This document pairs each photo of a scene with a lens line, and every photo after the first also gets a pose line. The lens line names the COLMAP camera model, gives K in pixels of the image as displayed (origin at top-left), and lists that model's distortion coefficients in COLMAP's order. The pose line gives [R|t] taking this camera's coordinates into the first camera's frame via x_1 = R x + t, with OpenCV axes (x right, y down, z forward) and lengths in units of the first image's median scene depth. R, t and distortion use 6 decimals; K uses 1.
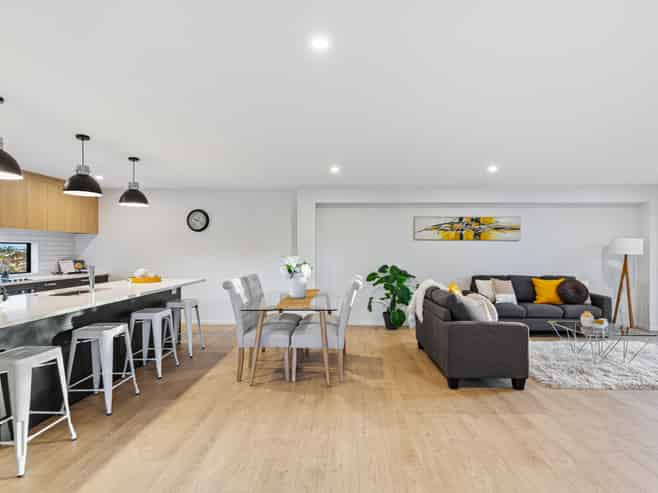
lens RADIAL K [[333.7, 0, 330.2], [0, 333.7, 254.7], [0, 0, 1]] dist [0.011692, 0.000030]
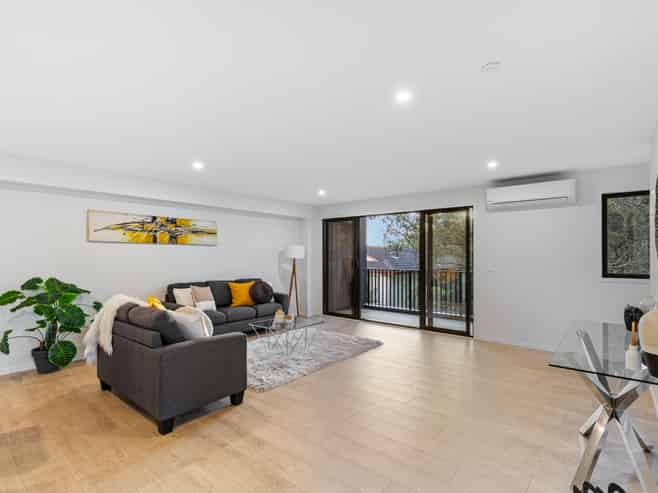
lens RADIAL K [[333.7, 0, 330.2], [0, 333.7, 254.7], [0, 0, 1]] dist [0.011692, 0.000030]
pose [[0.608614, -0.002812, 0.793462, -0.013271], [0.013513, 0.999885, -0.006821, -0.003488], [-0.793351, 0.014874, 0.608582, 0.148905]]
